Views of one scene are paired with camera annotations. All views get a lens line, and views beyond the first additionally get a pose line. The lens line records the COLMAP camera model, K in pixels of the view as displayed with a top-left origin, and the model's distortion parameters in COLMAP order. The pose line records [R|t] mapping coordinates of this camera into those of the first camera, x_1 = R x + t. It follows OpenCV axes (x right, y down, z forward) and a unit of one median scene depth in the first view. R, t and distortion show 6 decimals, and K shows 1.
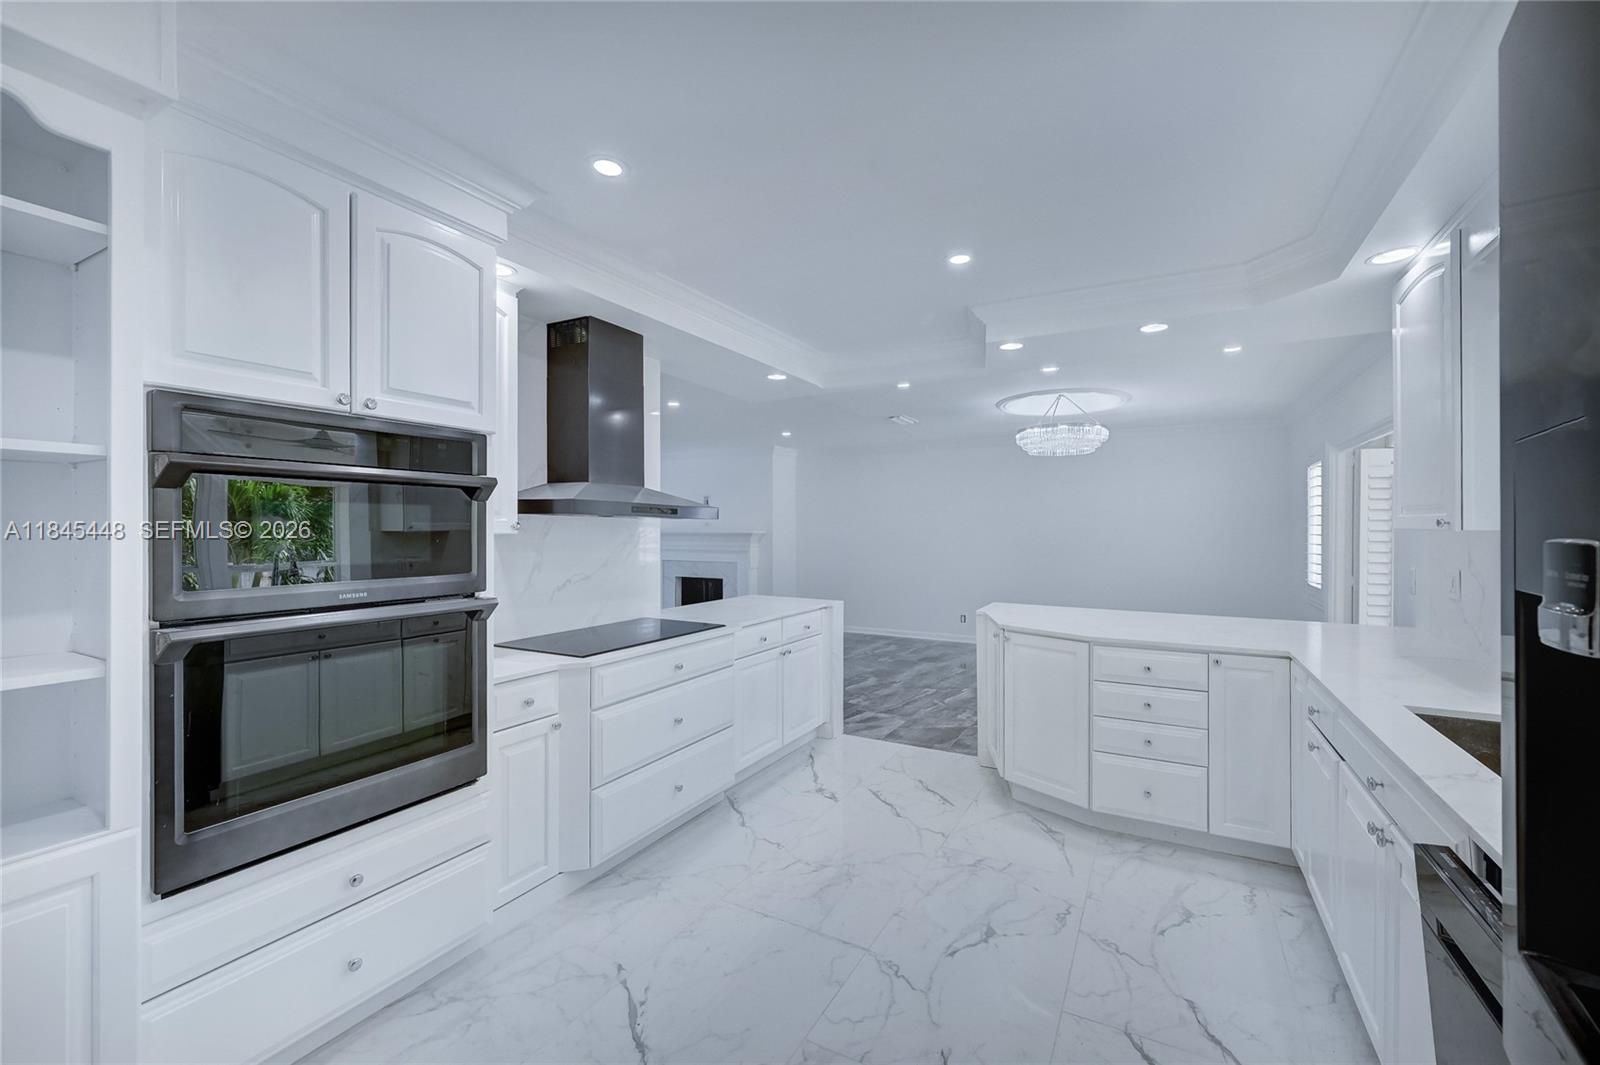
lens RADIAL K [[644.0, 0, 800.0], [0, 644.0, 532.5], [0, 0, 1]] dist [0.001288, -0.000047]
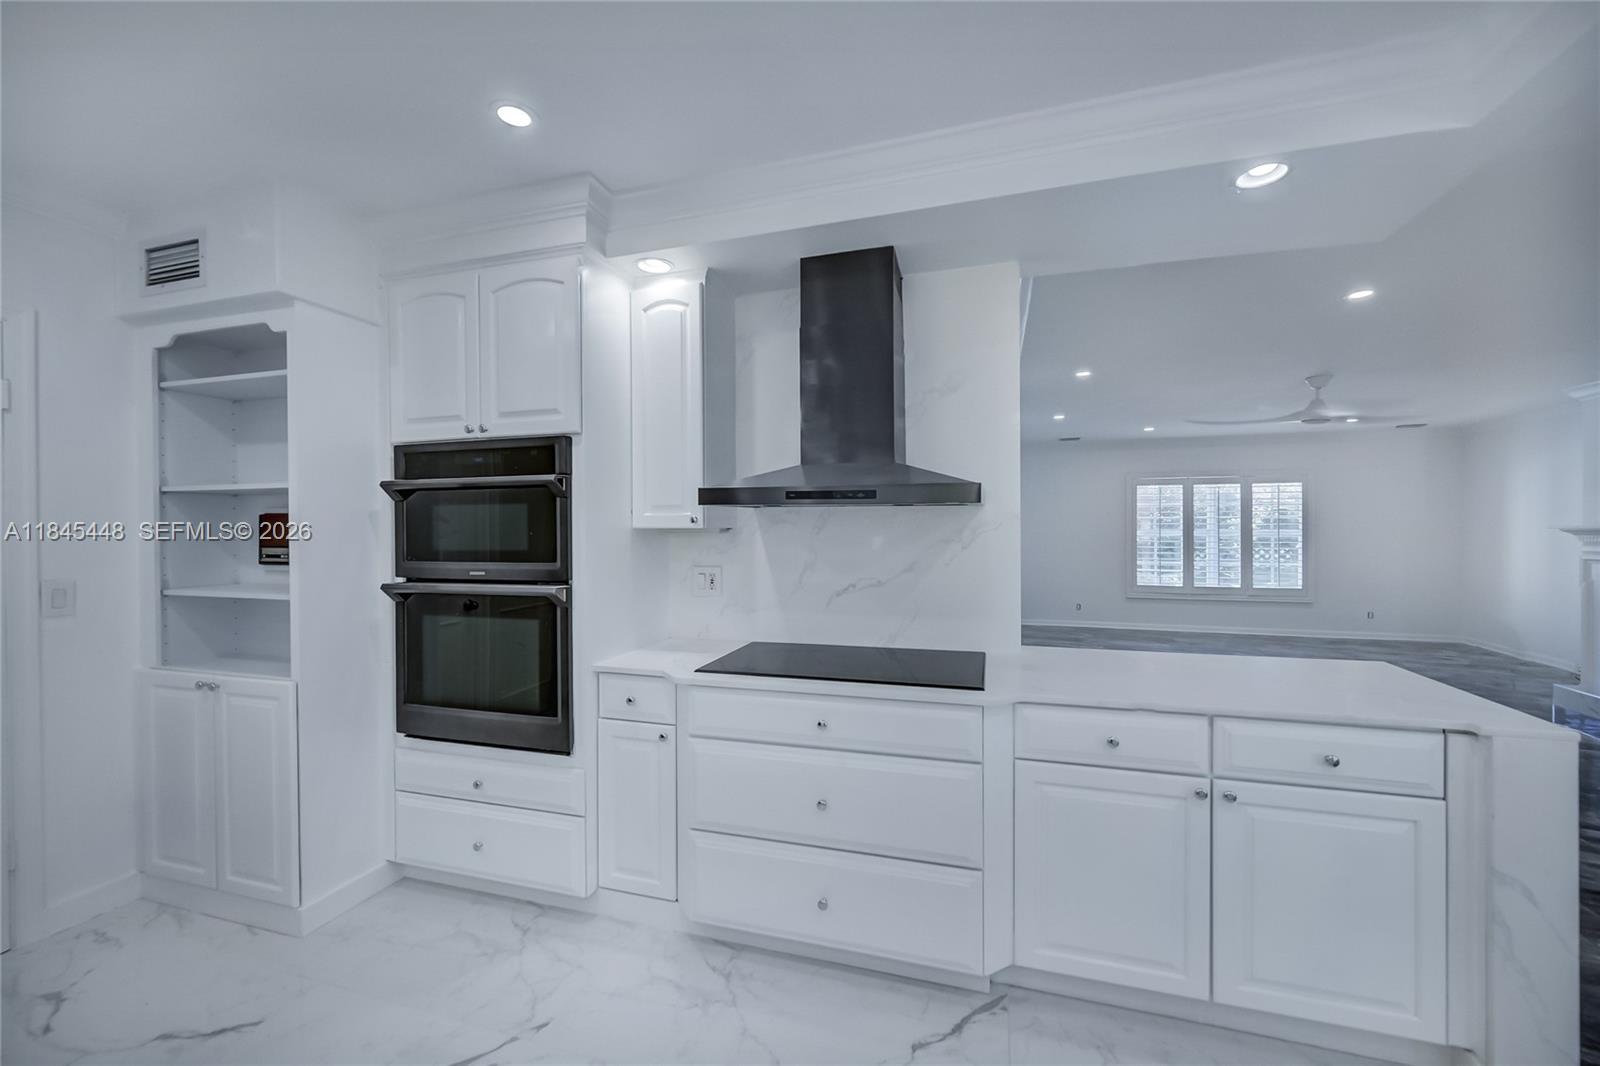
lens RADIAL K [[644.0, 0, 800.0], [0, 644.0, 533.0], [0, 0, 1]] dist [0.001288, -0.000047]
pose [[0.213954, 0.008423, -0.976807, 0.637378], [0.001297, 0.999959, 0.008907, 0.001502], [0.976843, -0.003173, 0.213934, 1.140056]]
